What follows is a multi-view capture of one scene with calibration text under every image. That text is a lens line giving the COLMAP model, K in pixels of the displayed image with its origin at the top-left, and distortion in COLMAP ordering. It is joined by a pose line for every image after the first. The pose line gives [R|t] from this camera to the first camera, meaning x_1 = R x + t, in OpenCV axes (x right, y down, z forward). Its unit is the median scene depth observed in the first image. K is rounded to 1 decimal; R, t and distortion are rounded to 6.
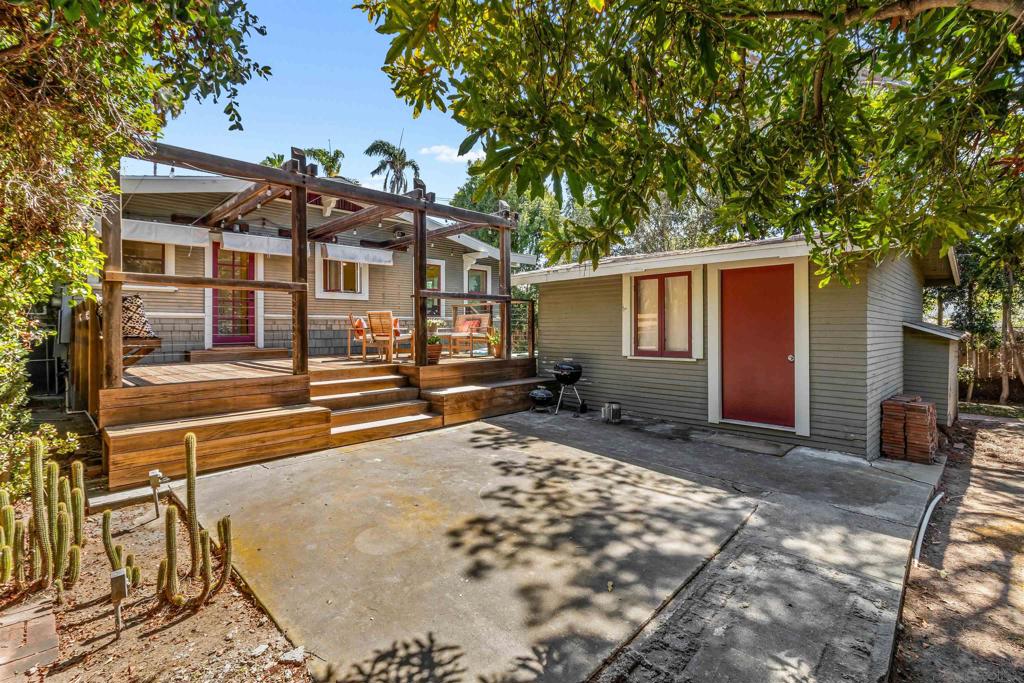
lens RADIAL K [[478.3, 0, 491.1], [0, 478.3, 322.3], [0, 0, 1]] dist [-0.002289, -0.000017]
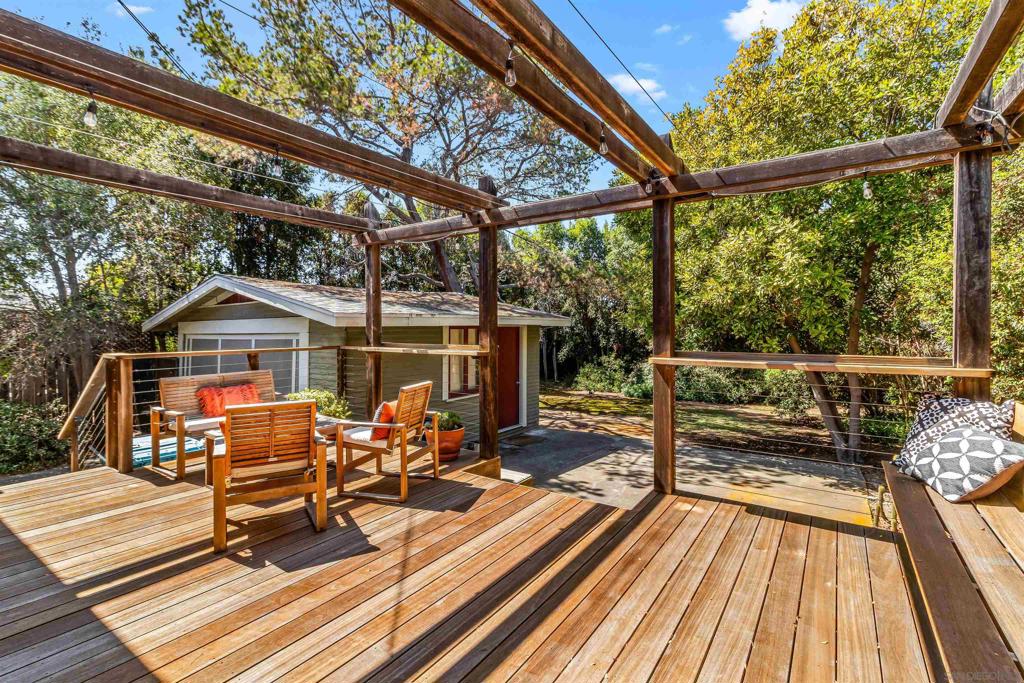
lens RADIAL K [[478.3, 0, 510.9], [0, 478.3, 335.5], [0, 0, 1]] dist [-0.002289, -0.000017]
pose [[-0.231506, -0.007056, 0.972808, -0.788465], [-0.011347, 0.999925, 0.004553, -0.081915], [-0.972767, -0.009985, -0.231569, 1.104086]]
